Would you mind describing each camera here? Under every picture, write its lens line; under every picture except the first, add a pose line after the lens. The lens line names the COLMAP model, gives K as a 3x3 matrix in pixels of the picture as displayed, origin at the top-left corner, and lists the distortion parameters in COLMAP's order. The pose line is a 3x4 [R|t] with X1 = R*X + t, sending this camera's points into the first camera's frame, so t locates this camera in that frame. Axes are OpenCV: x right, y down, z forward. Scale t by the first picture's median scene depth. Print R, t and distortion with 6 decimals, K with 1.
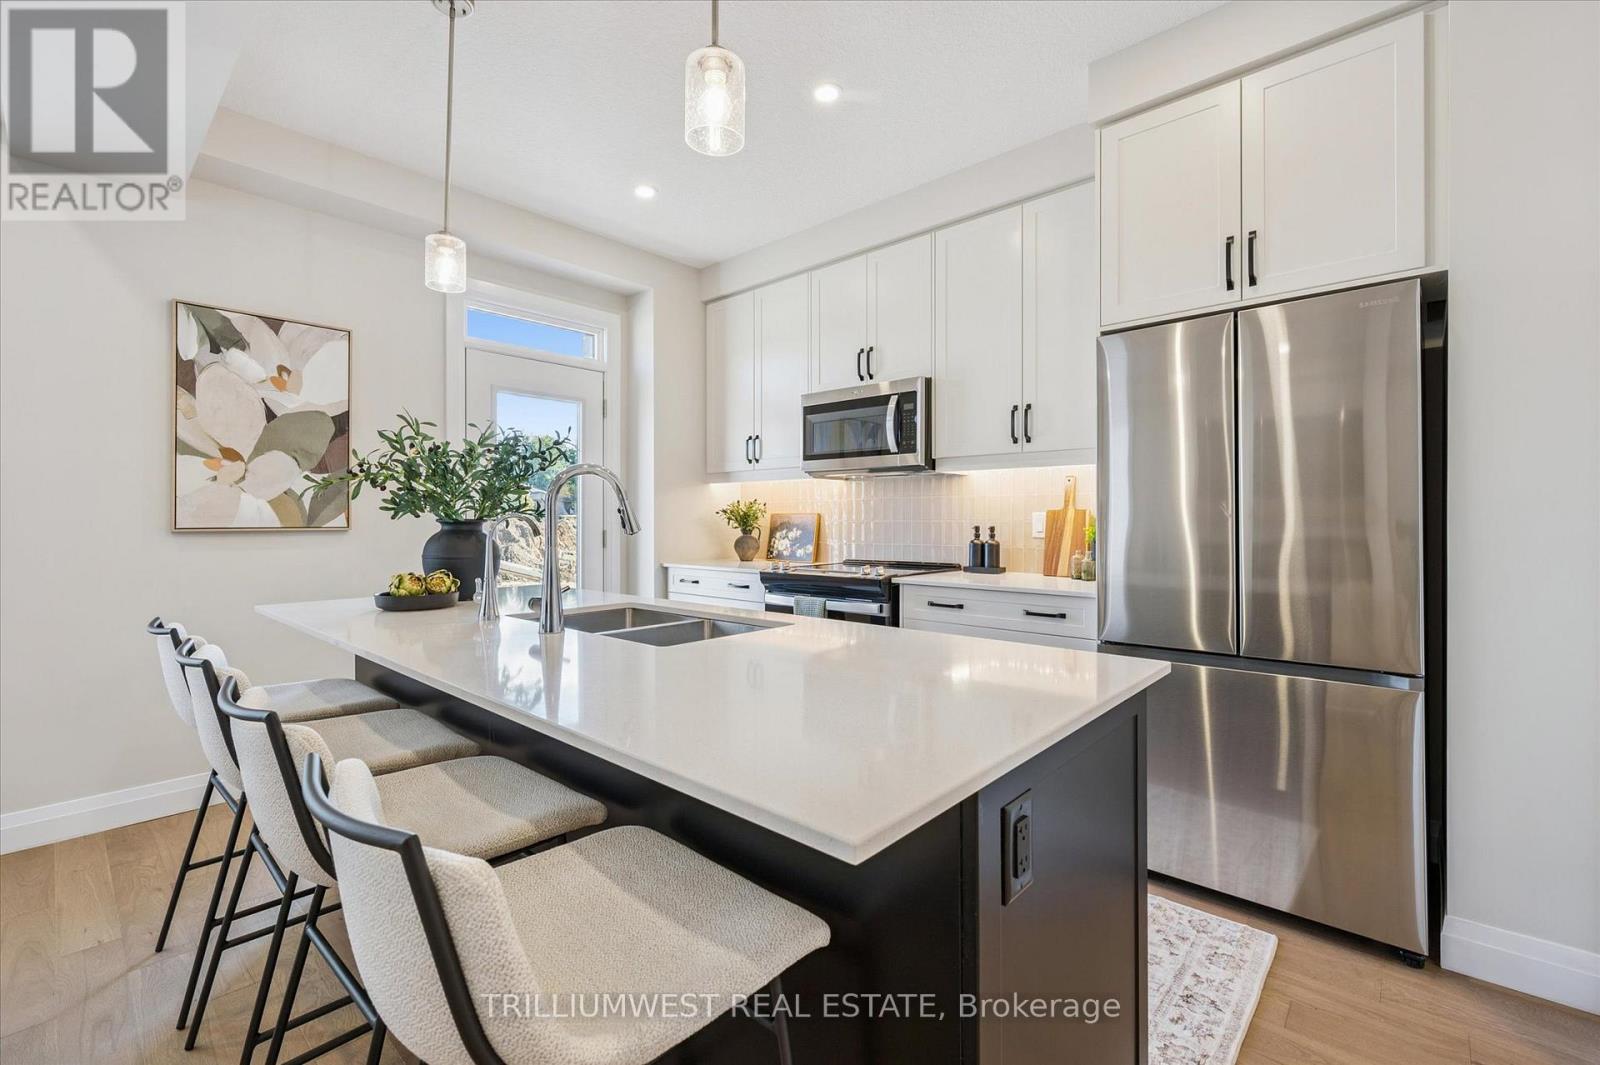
lens RADIAL K [[702.3, 0, 802.1], [0, 702.3, 519.0], [0, 0, 1]] dist [0.004180, 0.000139]
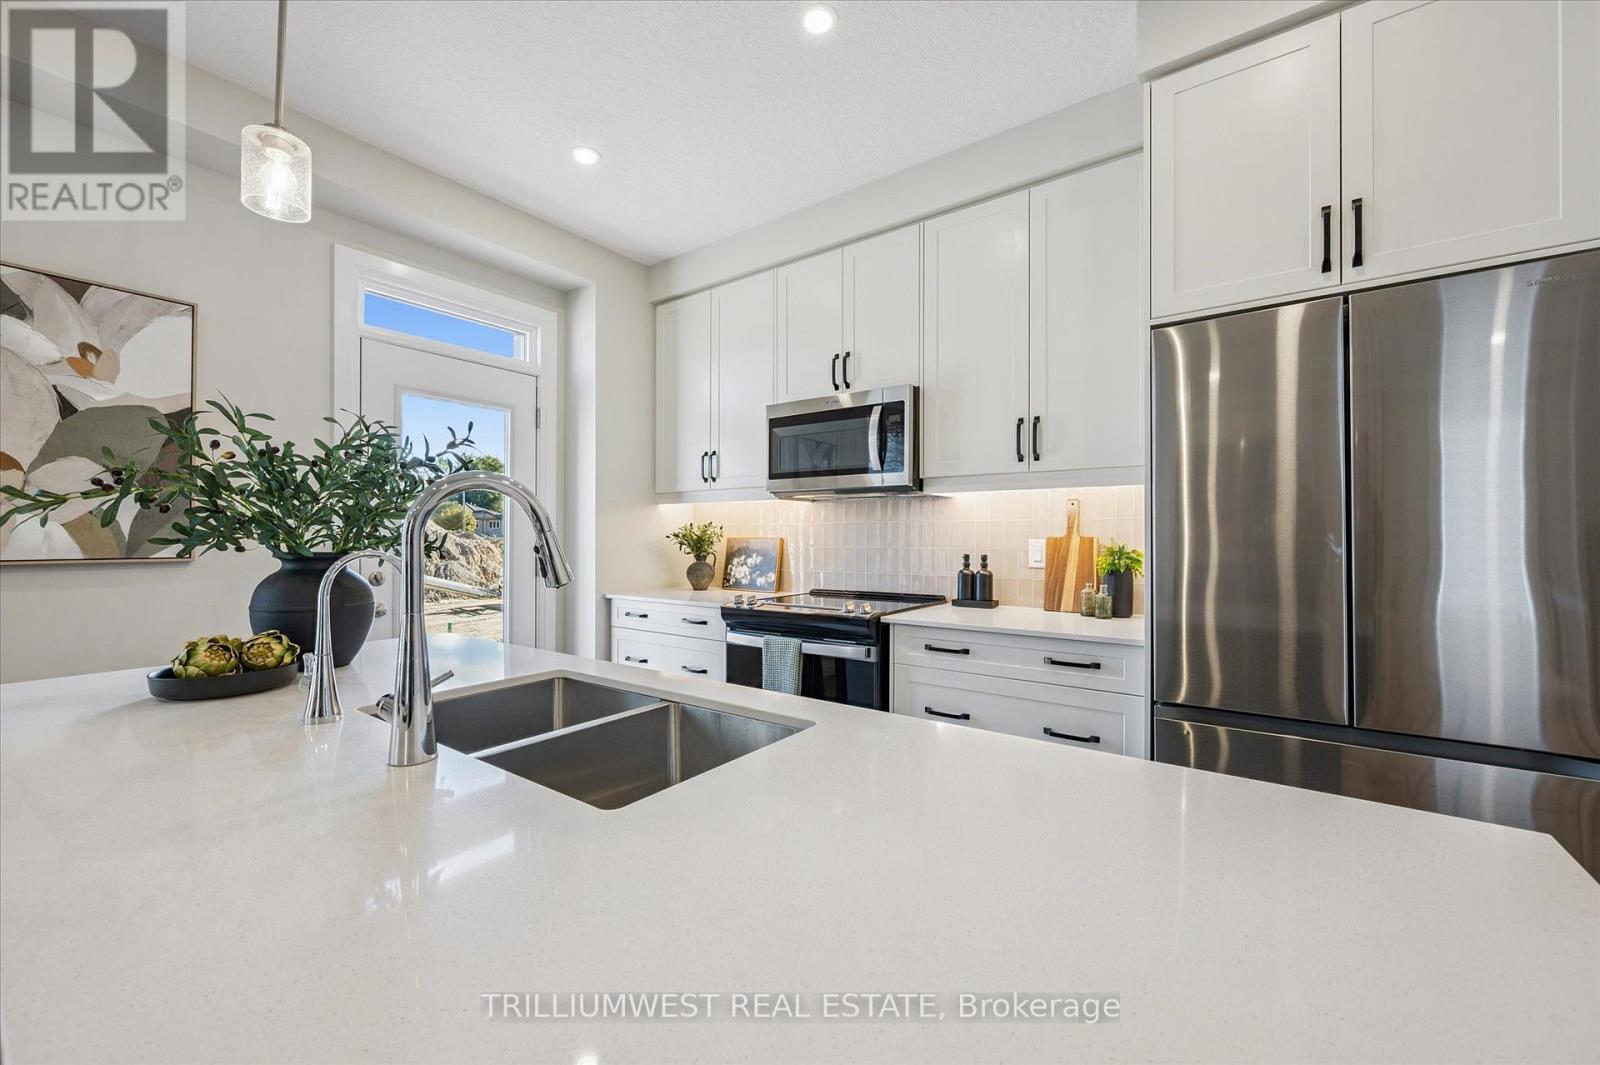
lens RADIAL K [[639.7, 0, 804.7], [0, 639.7, 535.4], [0, 0, 1]] dist [-0.001795, -0.000012]
pose [[0.994170, 0.002370, 0.107799, -0.044770], [-0.002111, 0.999995, -0.002514, -0.011820], [-0.107804, 0.002272, 0.994170, 0.214930]]
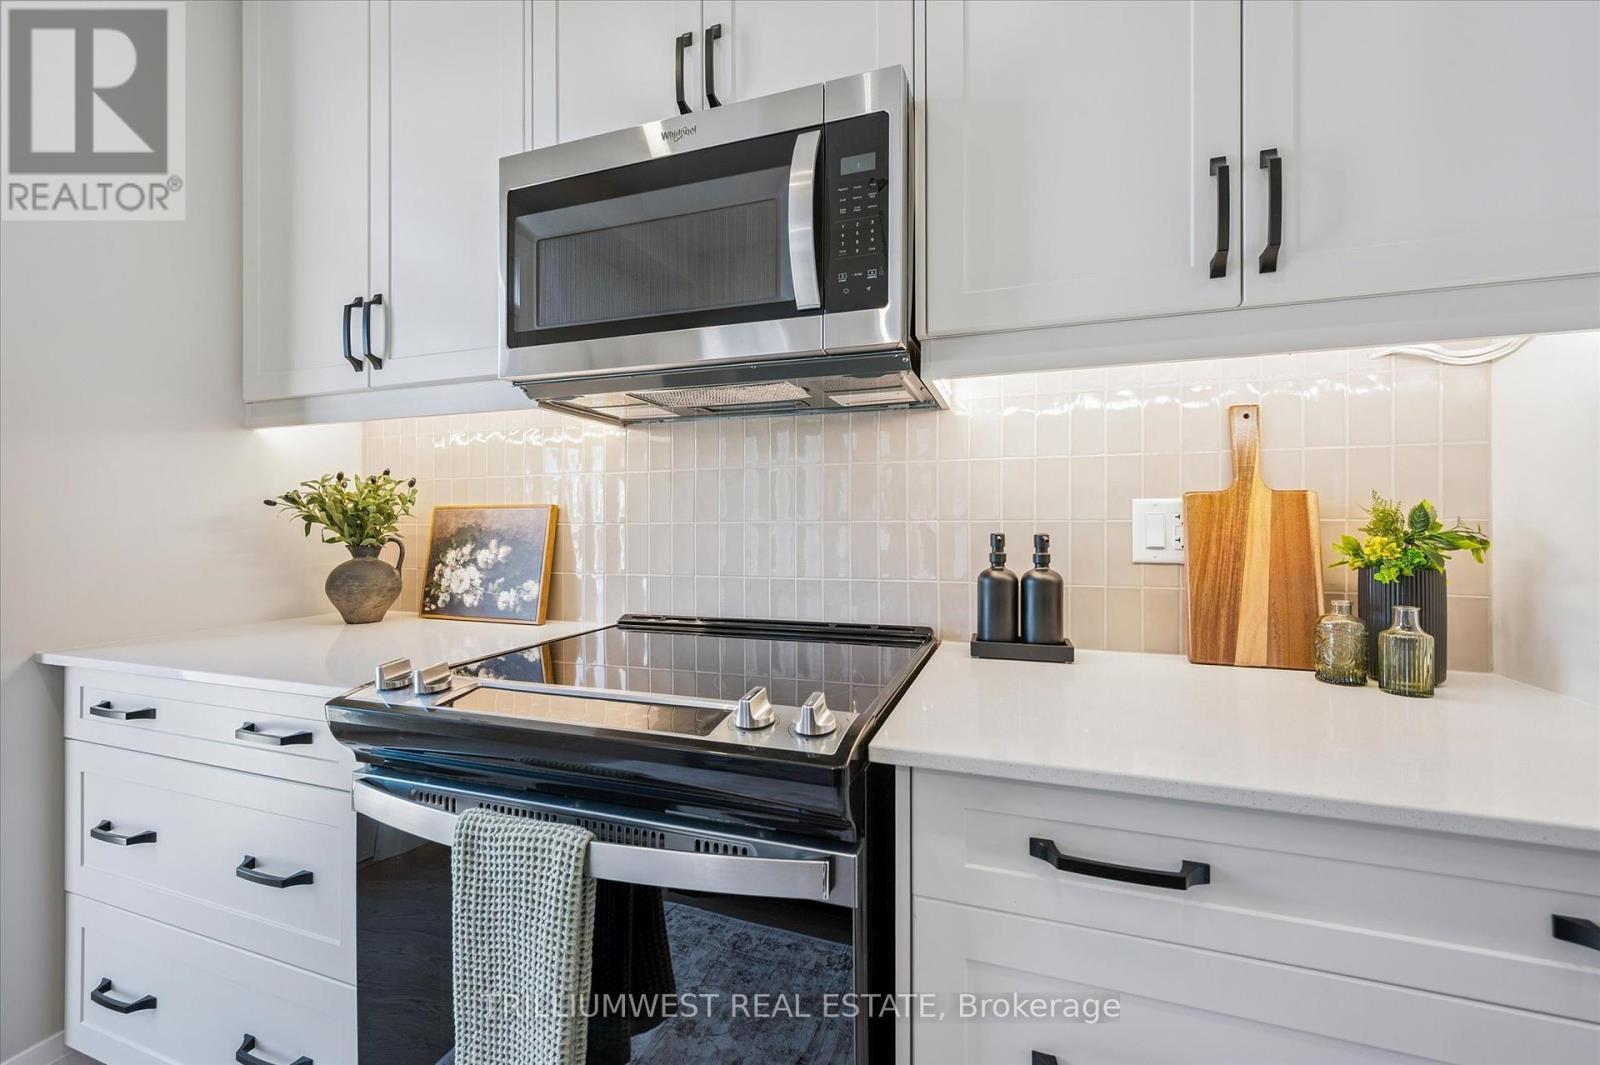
lens RADIAL K [[639.7, 0, 809.9], [0, 639.7, 521.6], [0, 0, 1]] dist [-0.001795, -0.000012]
pose [[0.917752, -0.003154, 0.397141, 0.014630], [0.003020, 0.999995, 0.000964, 0.002388], [-0.397142, 0.000315, 0.917757, 0.729383]]
